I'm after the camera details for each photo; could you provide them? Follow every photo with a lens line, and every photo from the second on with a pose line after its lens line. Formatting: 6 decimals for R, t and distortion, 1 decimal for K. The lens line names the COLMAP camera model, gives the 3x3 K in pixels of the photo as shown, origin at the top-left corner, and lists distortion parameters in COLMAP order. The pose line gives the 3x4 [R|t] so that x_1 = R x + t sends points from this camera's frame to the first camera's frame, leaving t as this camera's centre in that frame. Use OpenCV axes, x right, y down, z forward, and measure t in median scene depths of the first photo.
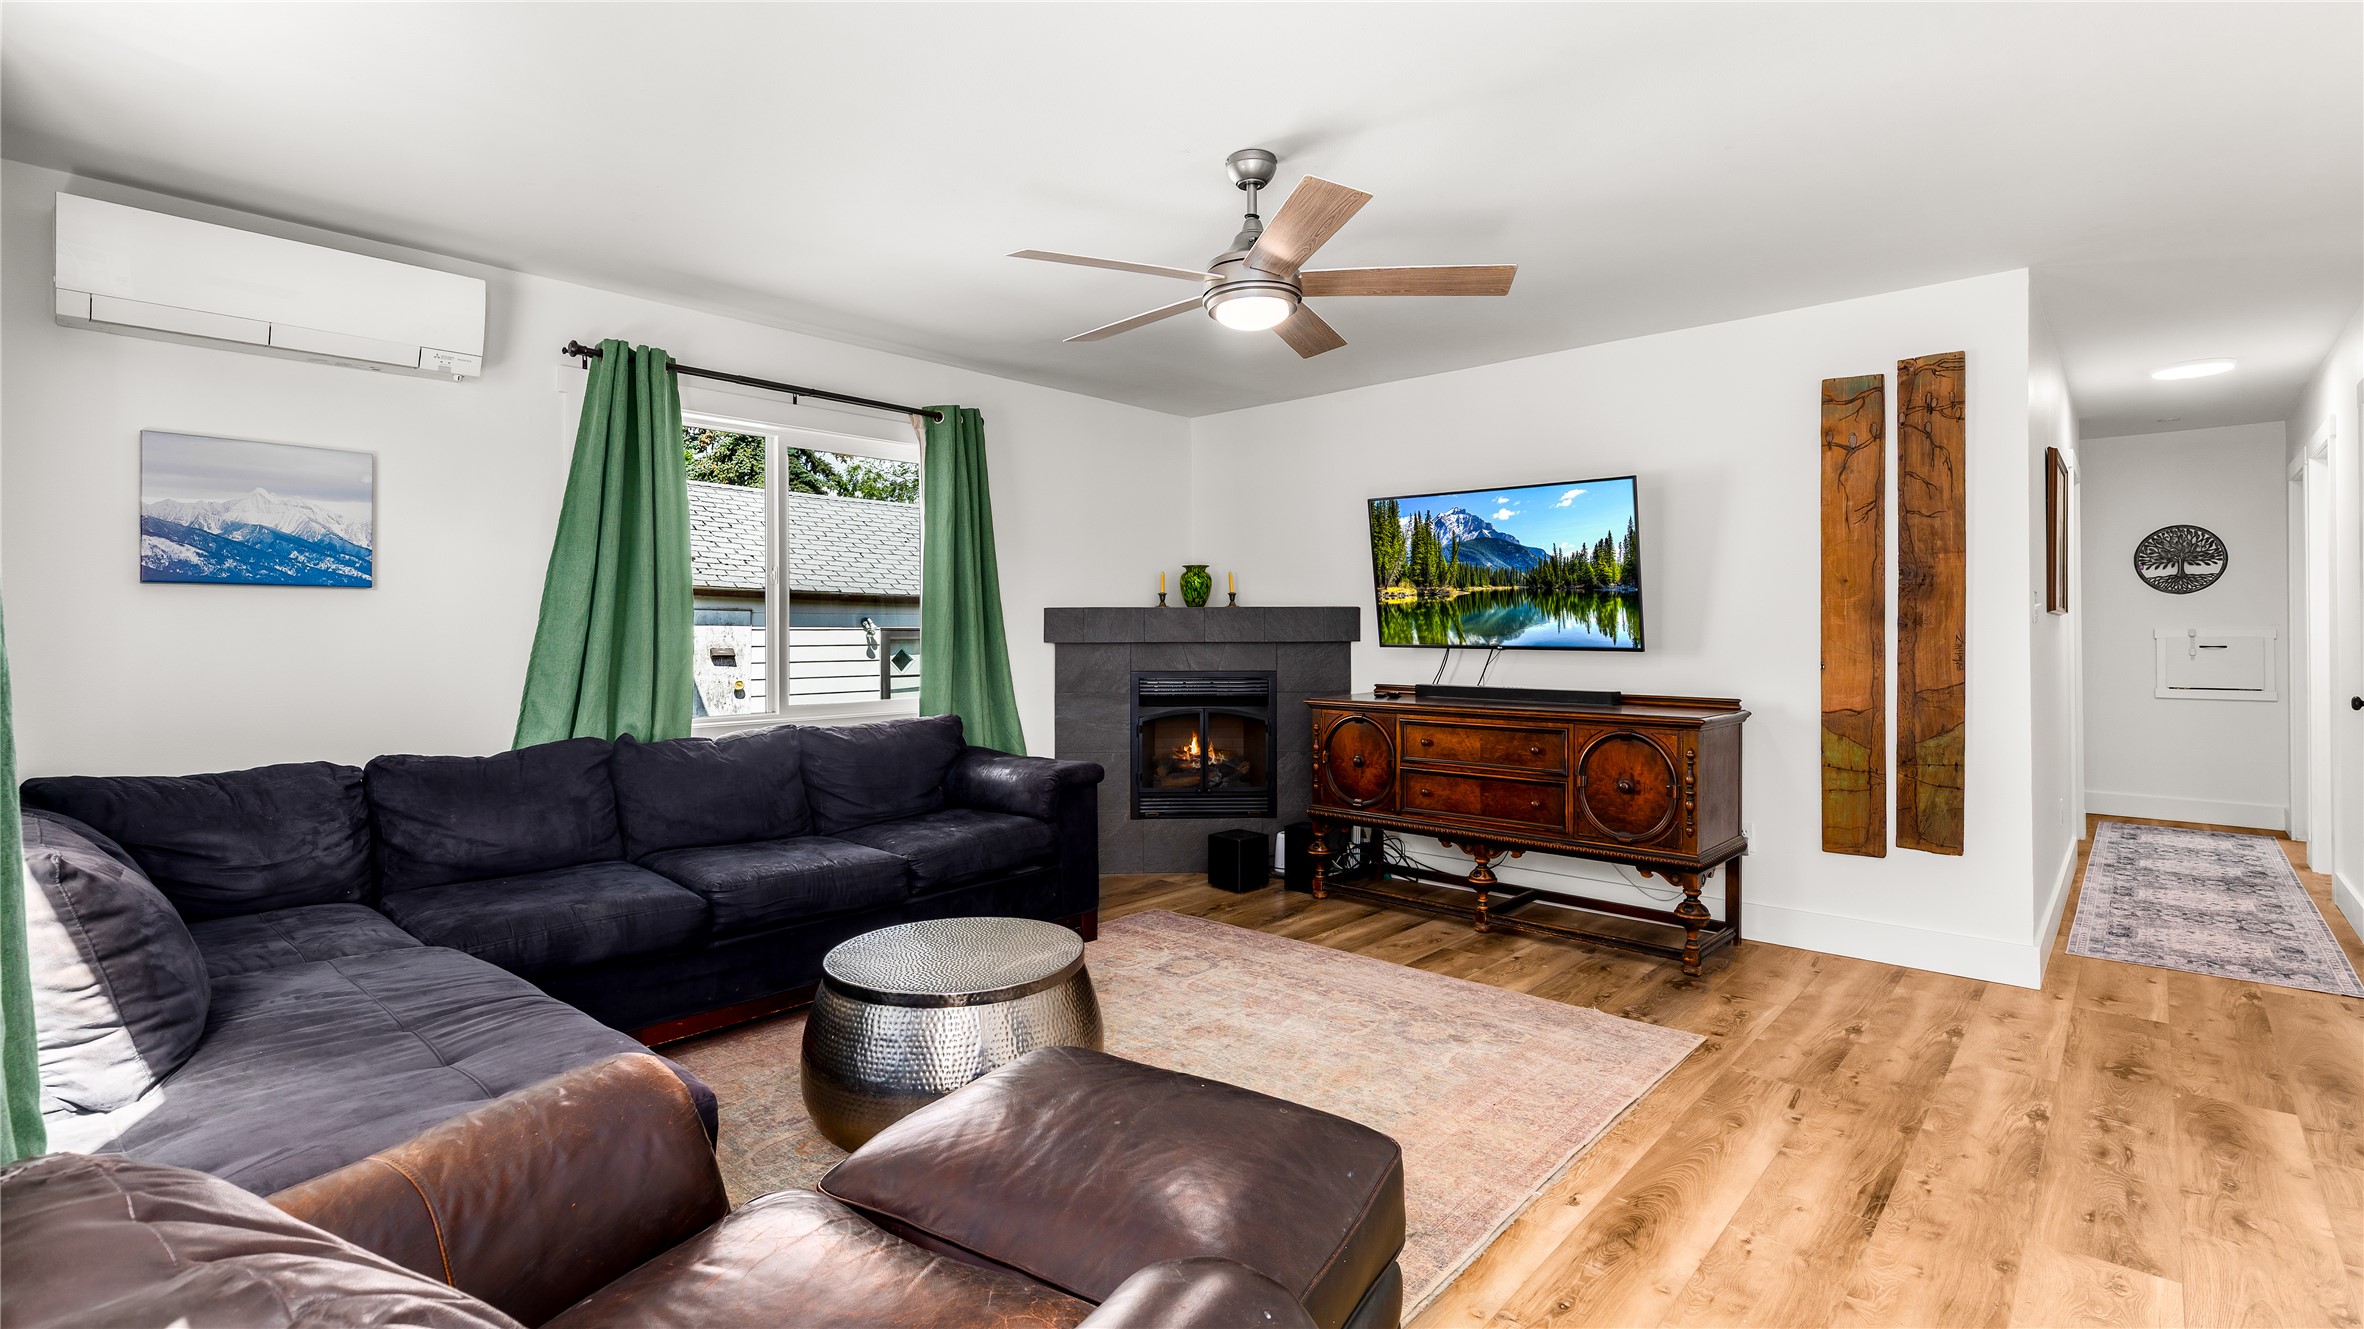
lens RADIAL K [[1109.3, 0, 1173.1], [0, 1109.3, 649.2], [0, 0, 1]] dist [0.007282, -0.001312]
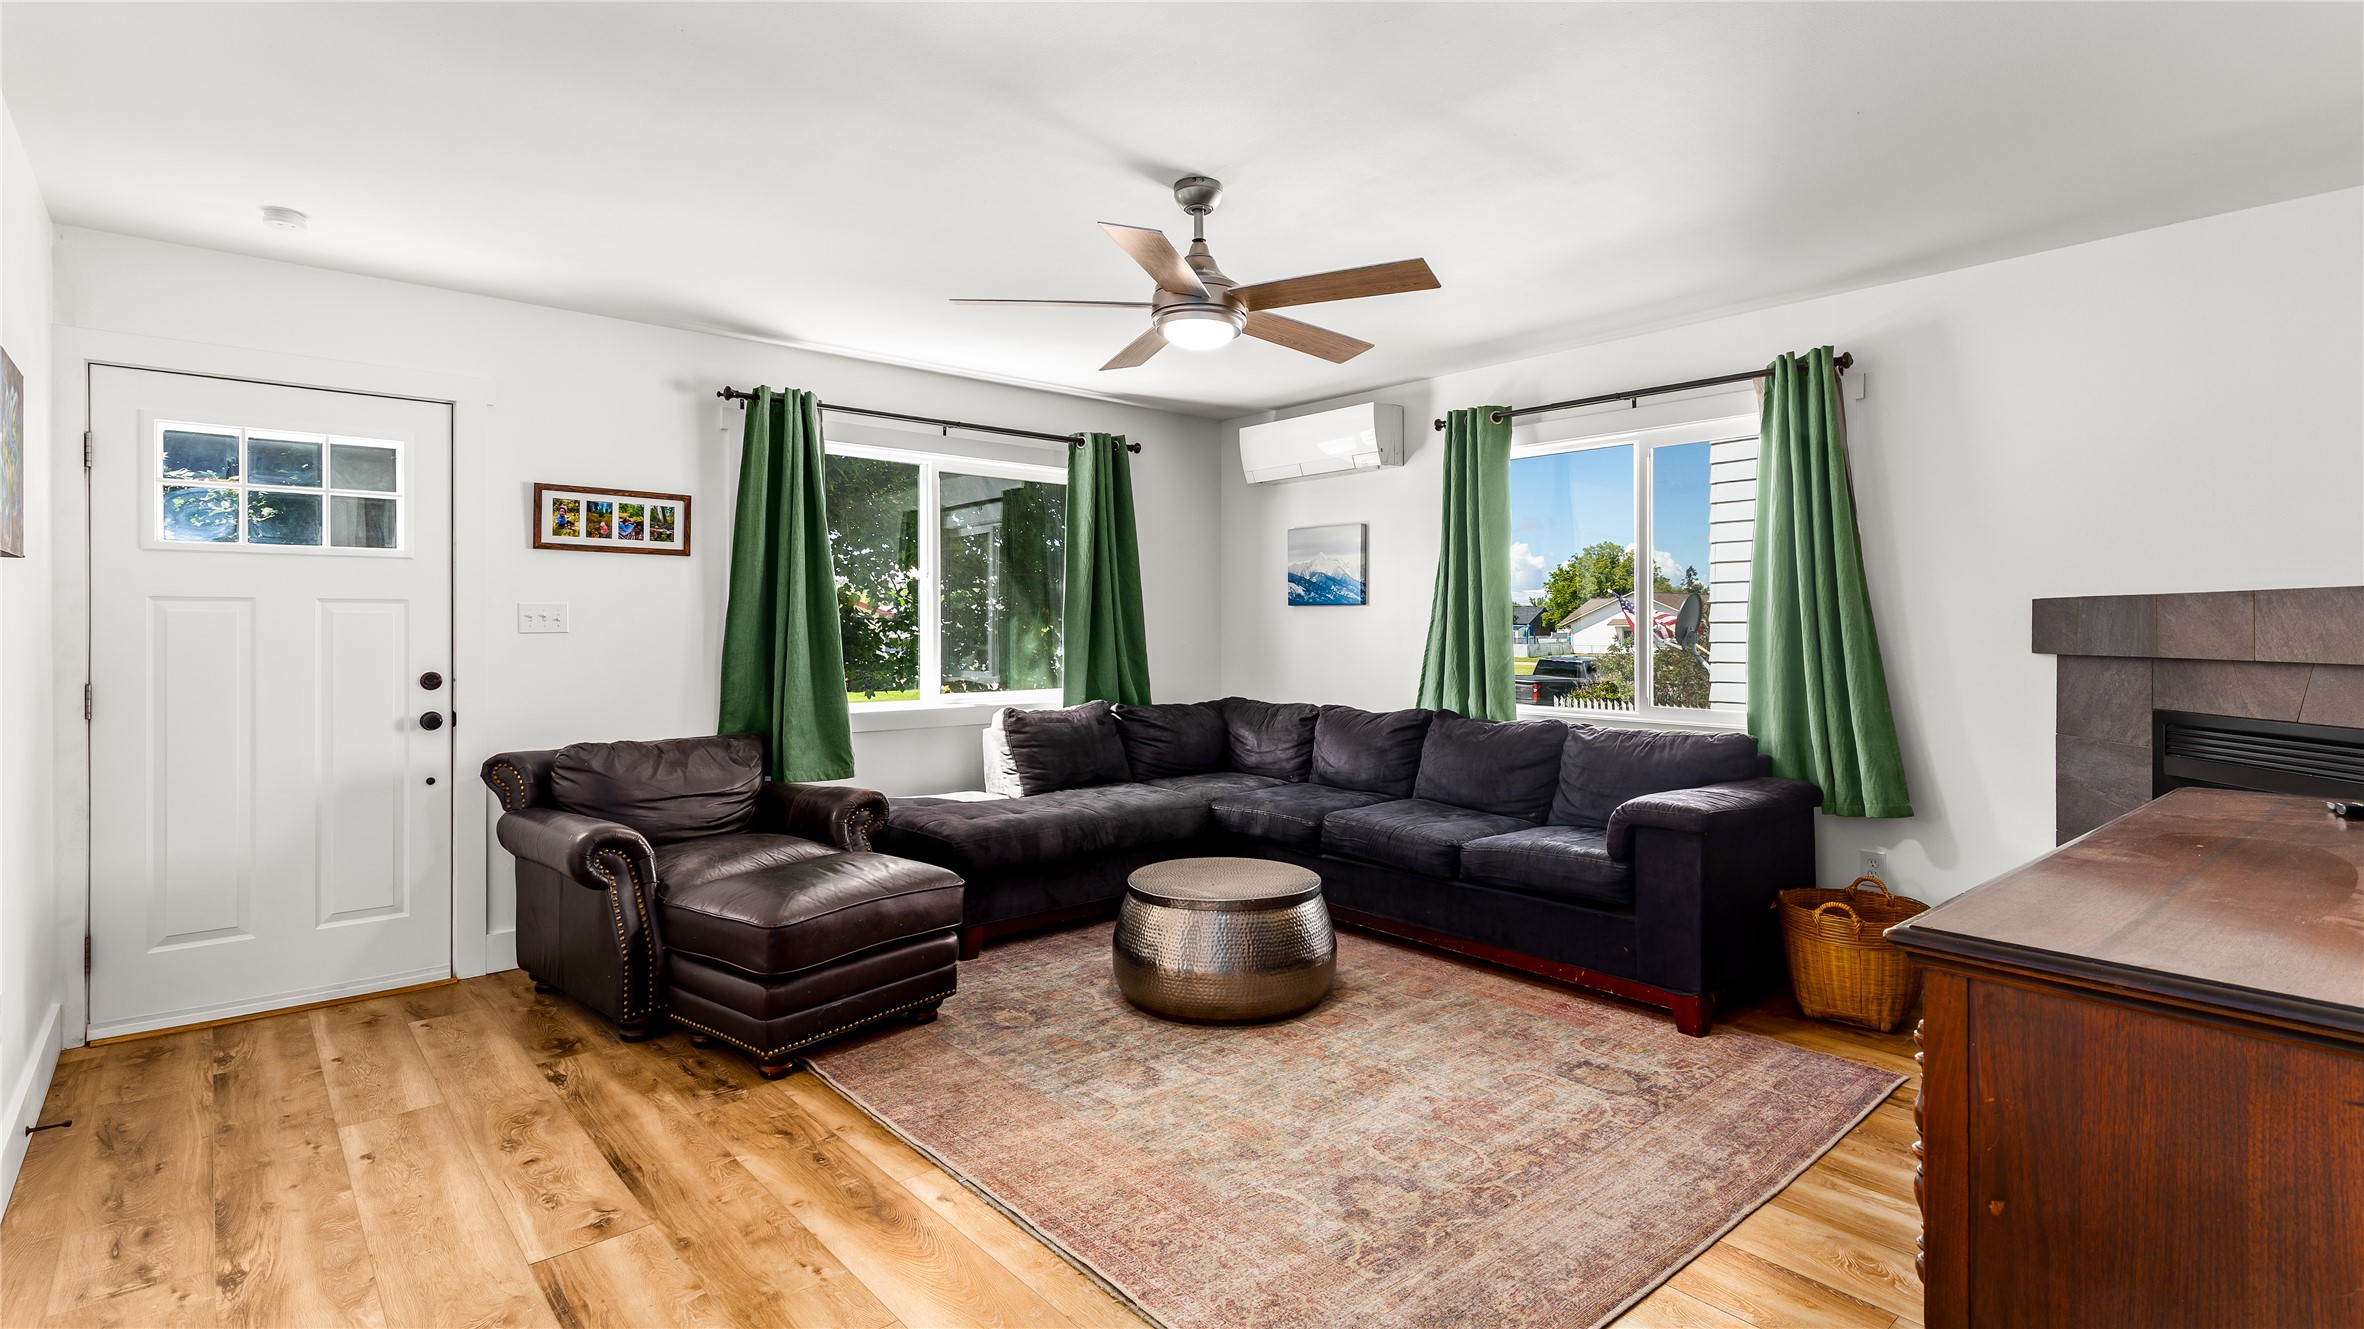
lens RADIAL K [[1109.3, 0, 1175.2], [0, 1109.3, 646.7], [0, 0, 1]] dist [0.007282, -0.001312]
pose [[-0.138860, 0.021453, -0.990080, 0.939986], [-0.015712, 0.999592, 0.023863, -0.027470], [0.990187, 0.018869, -0.138466, 0.947020]]
